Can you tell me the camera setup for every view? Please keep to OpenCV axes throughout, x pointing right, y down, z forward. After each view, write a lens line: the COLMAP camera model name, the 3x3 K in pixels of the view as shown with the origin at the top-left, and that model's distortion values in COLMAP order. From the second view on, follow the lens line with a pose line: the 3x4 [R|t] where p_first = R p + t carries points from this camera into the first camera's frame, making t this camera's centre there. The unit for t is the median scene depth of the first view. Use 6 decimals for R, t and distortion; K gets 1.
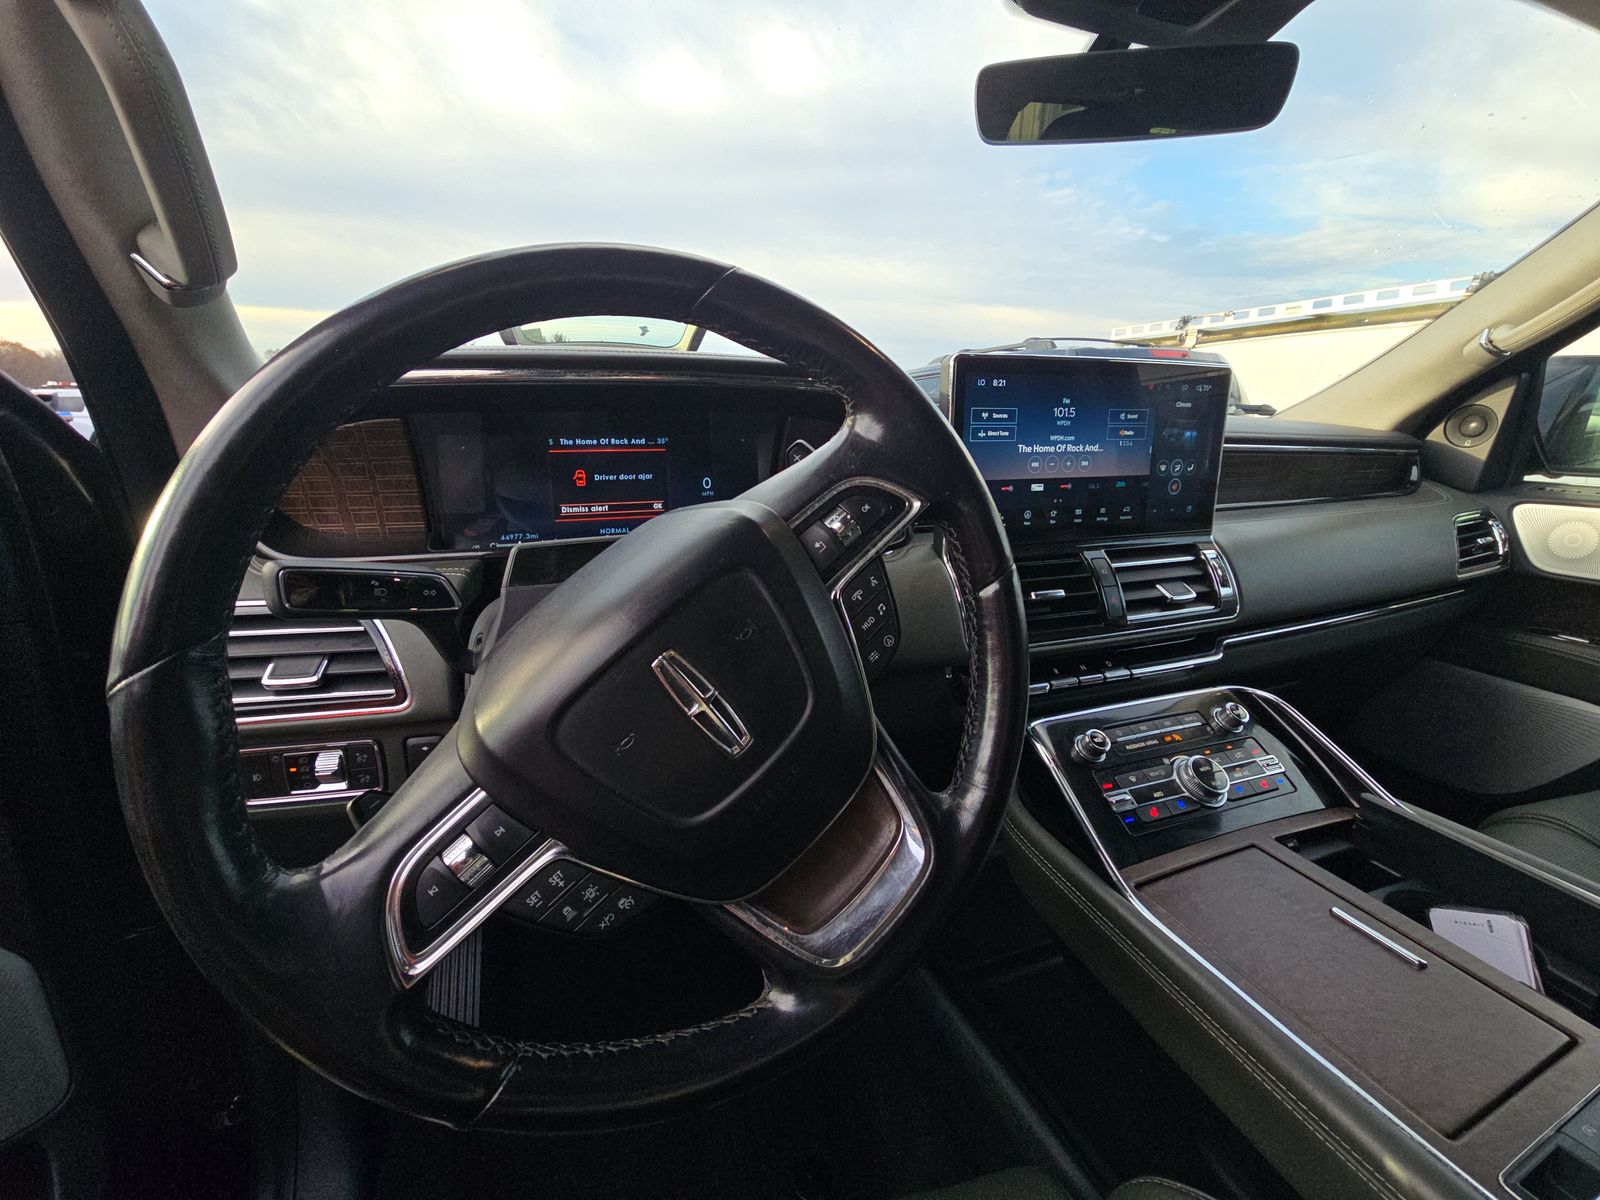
lens RADIAL K [[645.0, 0, 801.6], [0, 645.0, 596.8], [0, 0, 1]] dist [-0.000922, -0.000217]
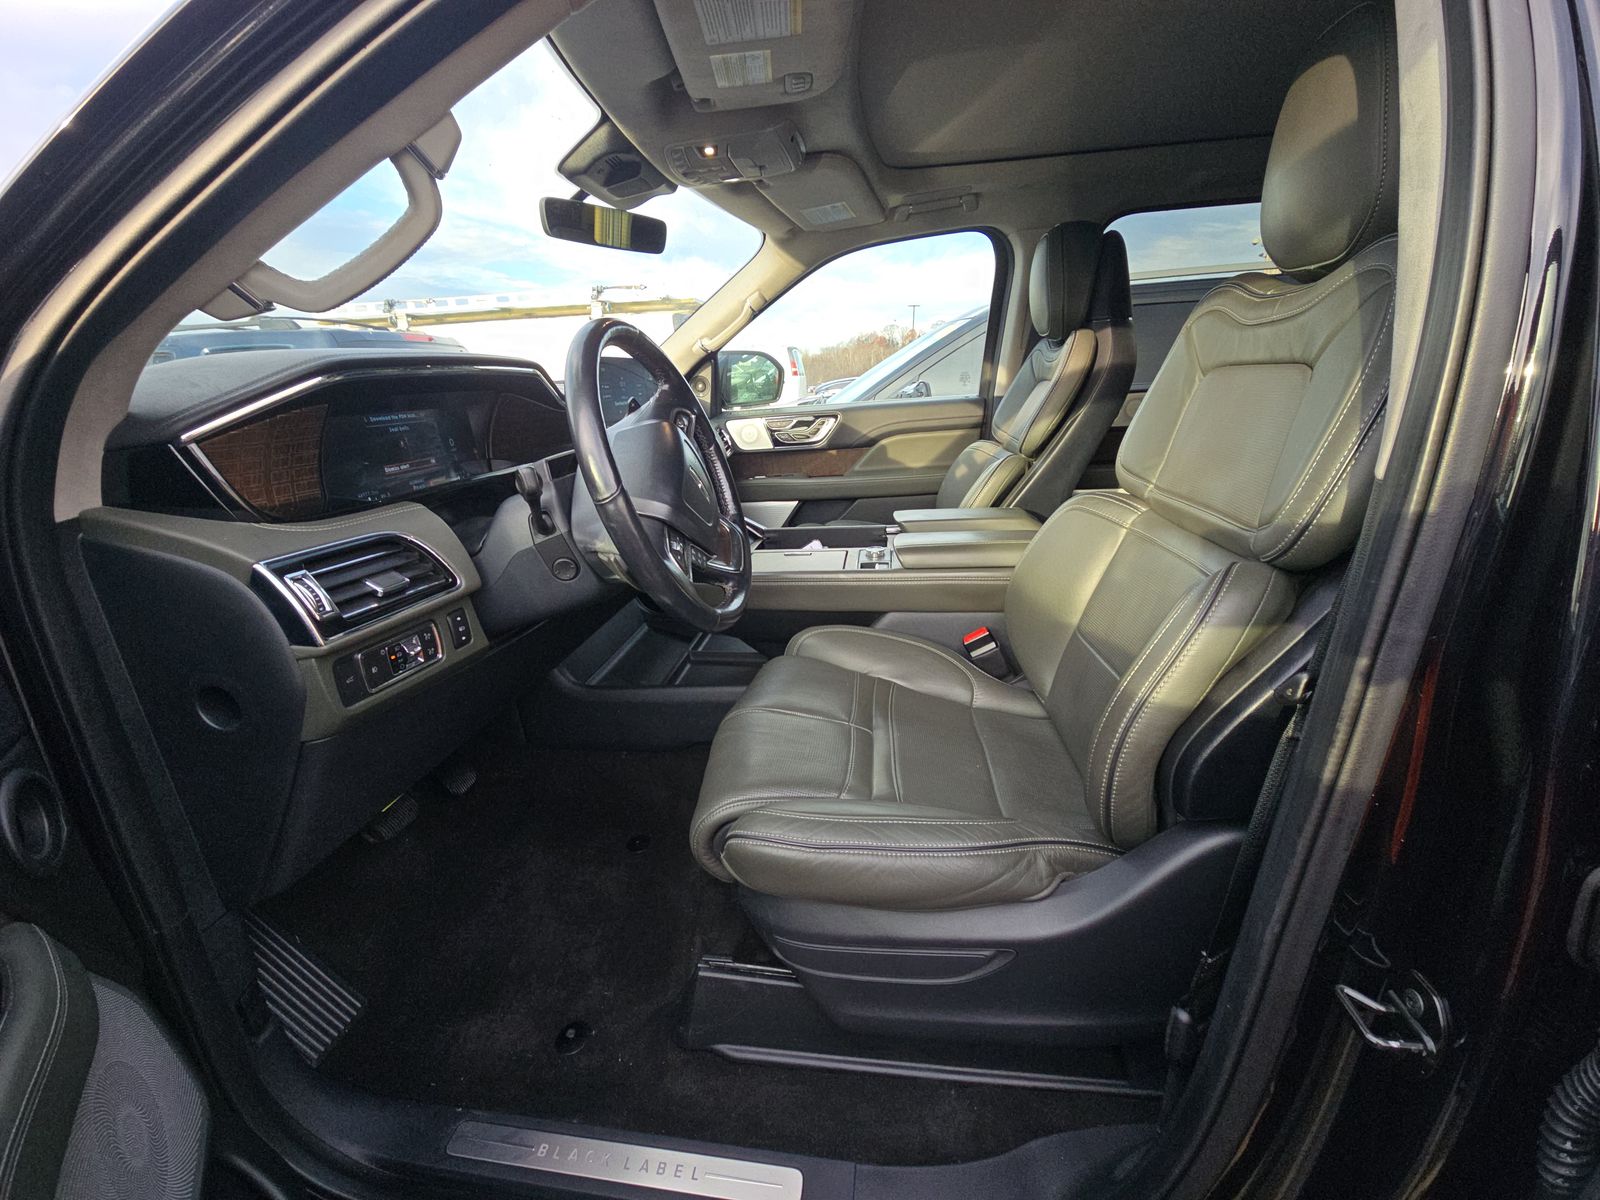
lens RADIAL K [[645.0, 0, 795.6], [0, 645.0, 599.7], [0, 0, 1]] dist [-0.000922, -0.000217]
pose [[0.466426, -0.311284, 0.827979, -0.121840], [0.284761, 0.939046, 0.192626, 0.010644], [-0.837471, 0.145931, 0.526637, -0.038988]]
